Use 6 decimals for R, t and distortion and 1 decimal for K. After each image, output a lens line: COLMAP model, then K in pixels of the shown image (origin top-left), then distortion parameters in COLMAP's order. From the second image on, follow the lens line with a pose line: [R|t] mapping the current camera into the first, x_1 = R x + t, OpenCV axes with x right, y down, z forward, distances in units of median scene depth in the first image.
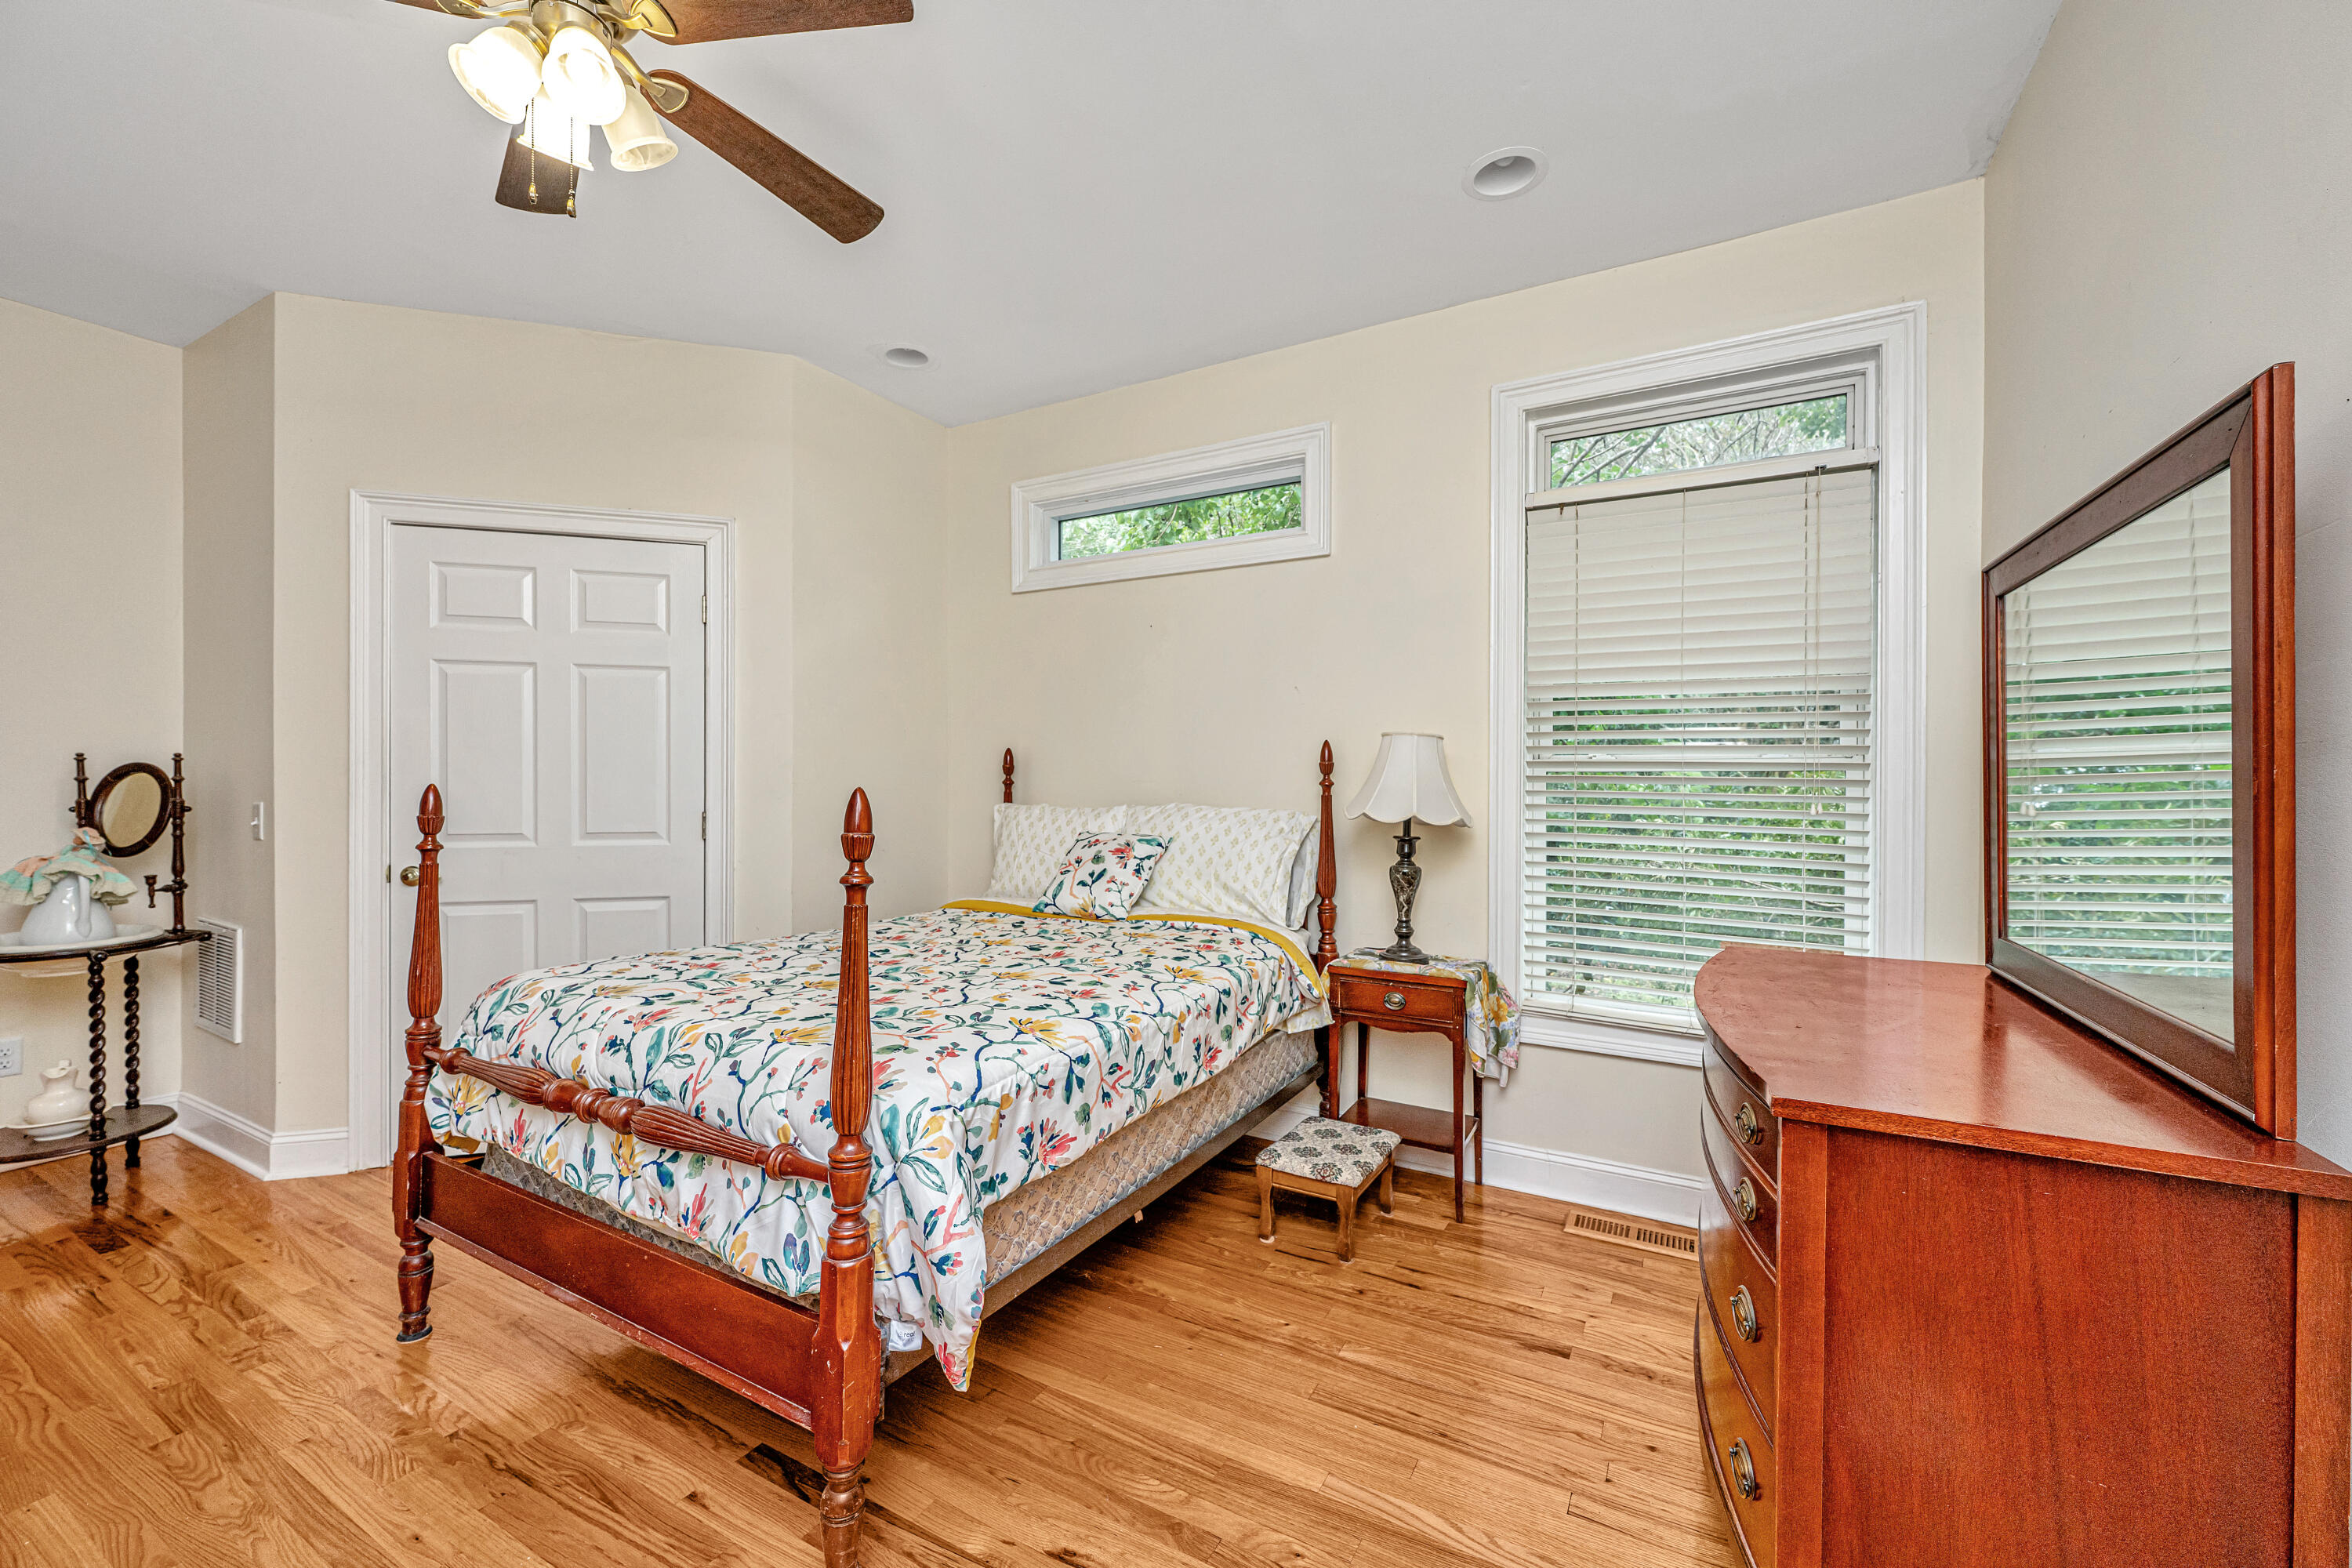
lens RADIAL K [[948.9, 0, 1176.0], [0, 948.9, 784.0], [0, 0, 1]] dist [0.000038, -0.000200]
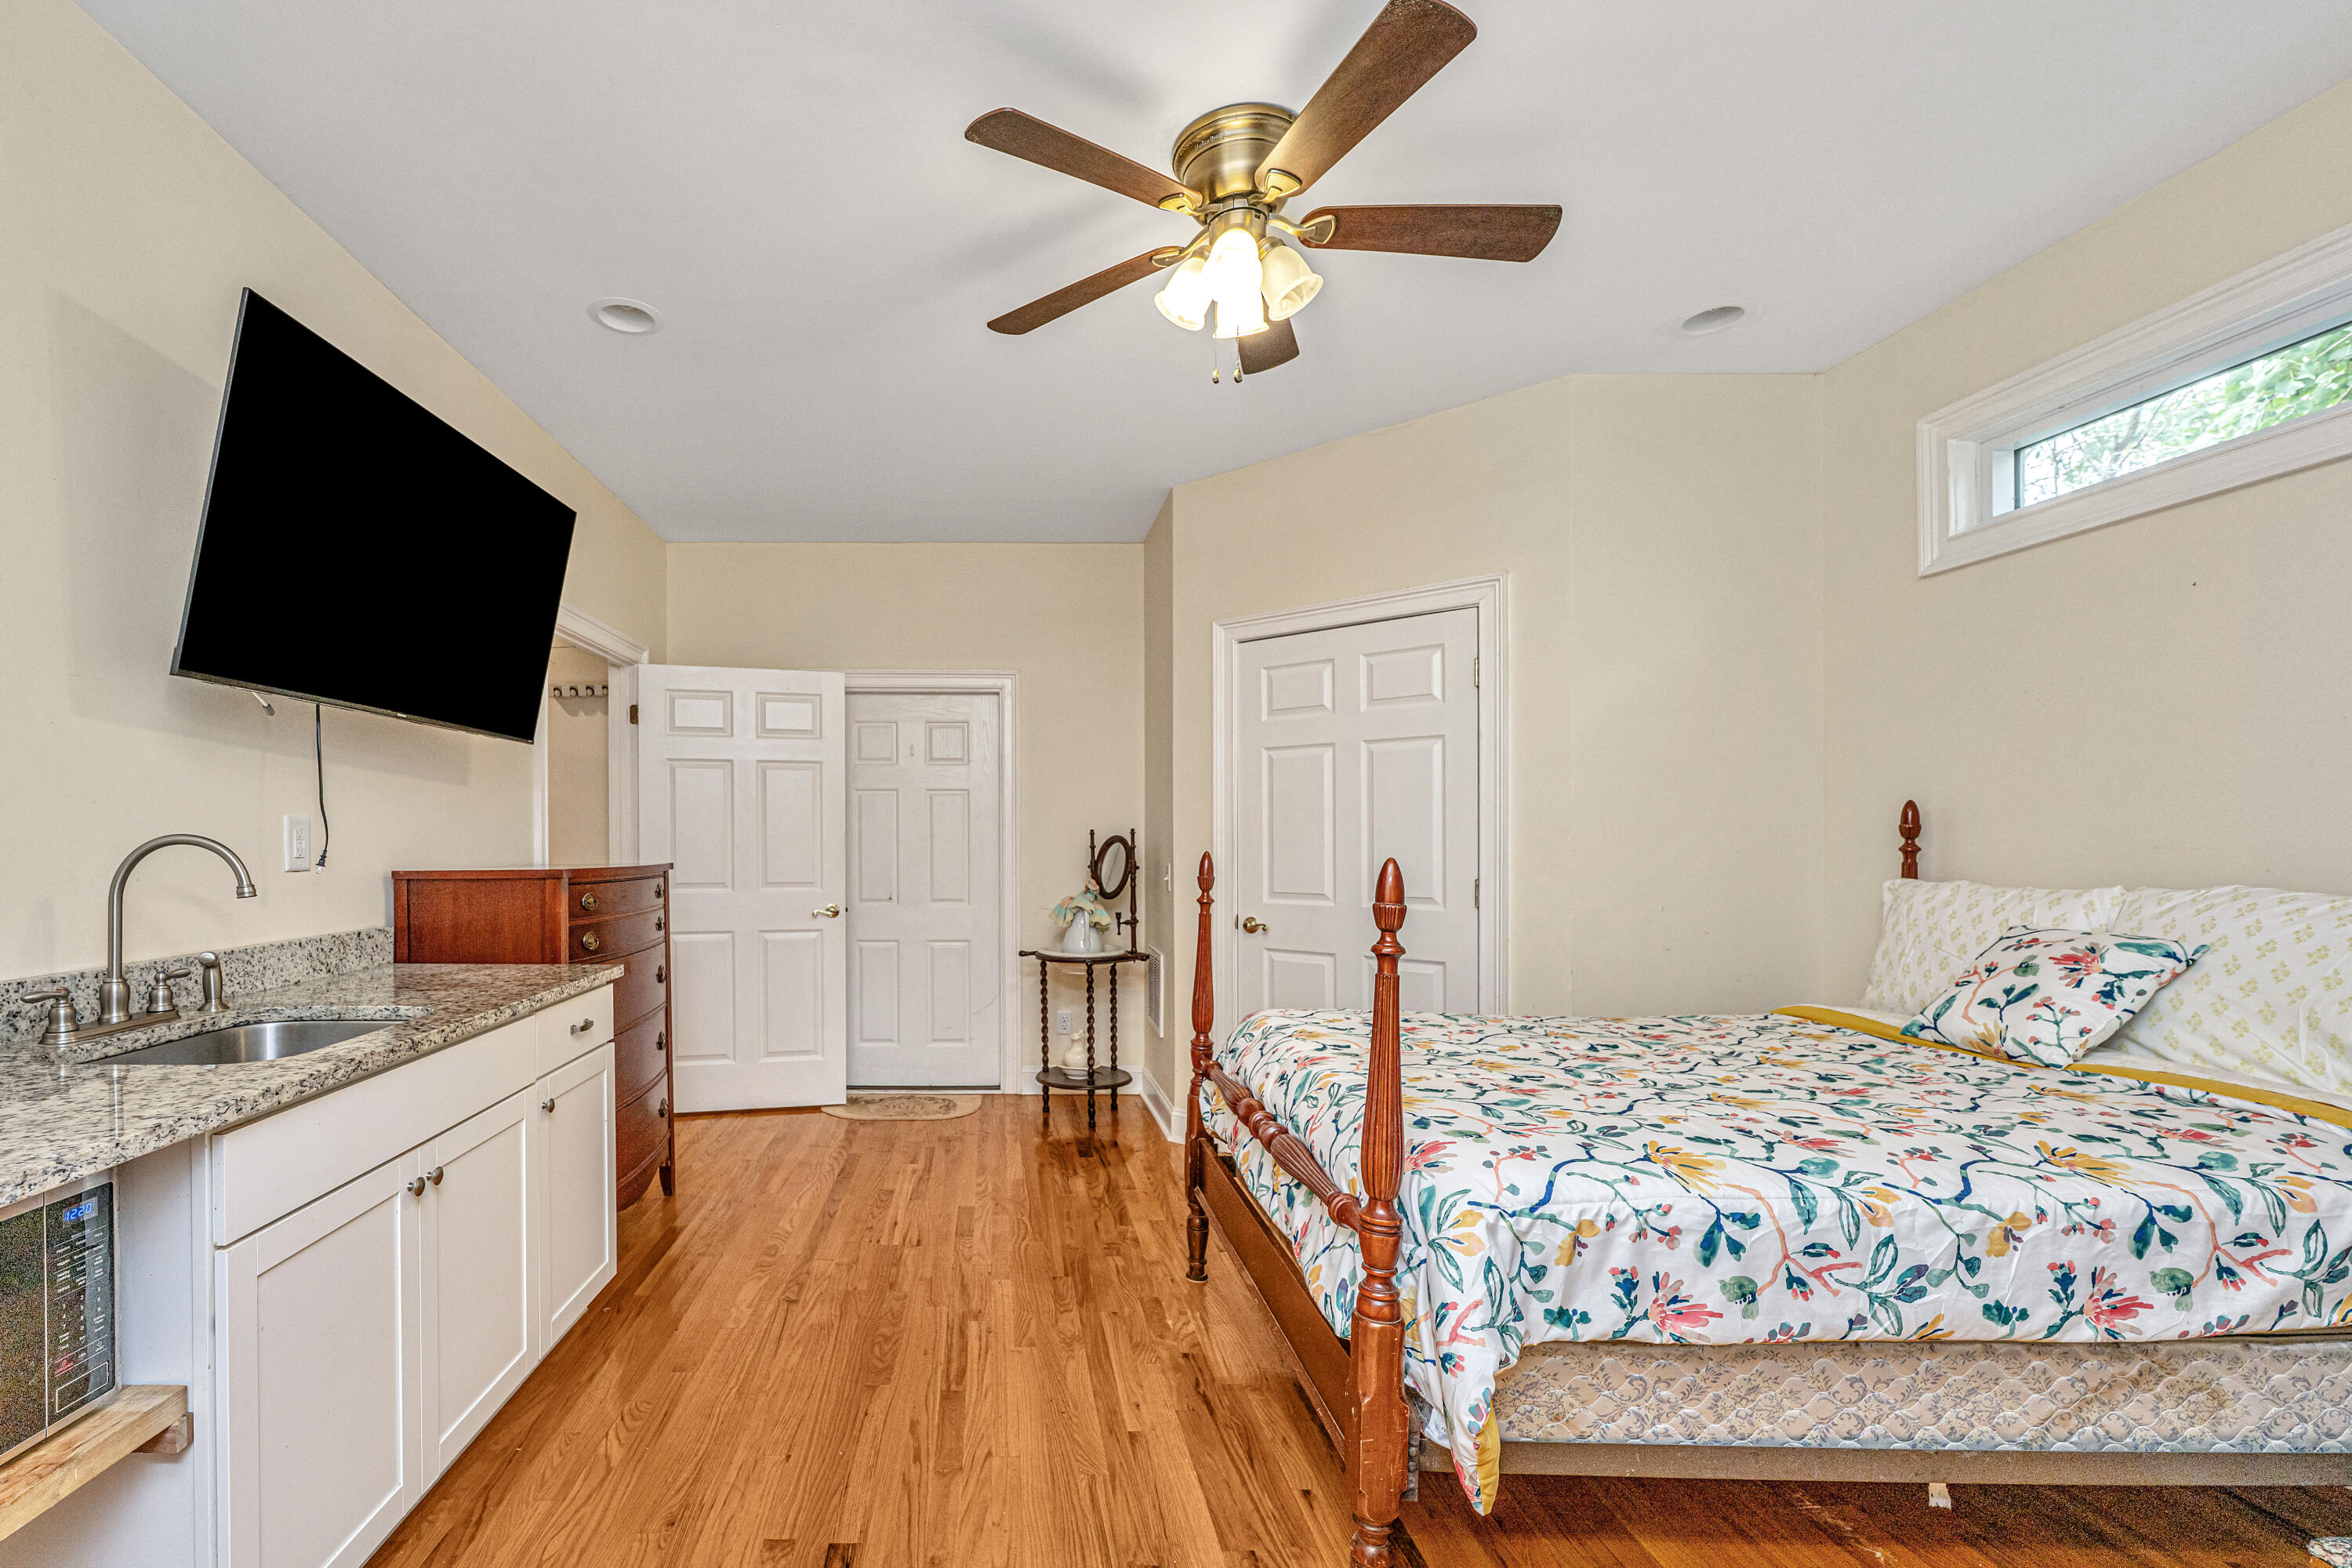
lens RADIAL K [[1023.8, 0, 985.7], [0, 1023.8, 849.6], [0, 0, 1]] dist [-0.000155, 0.000003]
pose [[0.494072, 0.001509, -0.869420, 0.277173], [-0.000205, 0.999999, 0.001619, -0.004651], [0.869421, -0.000622, 0.494072, 0.062807]]
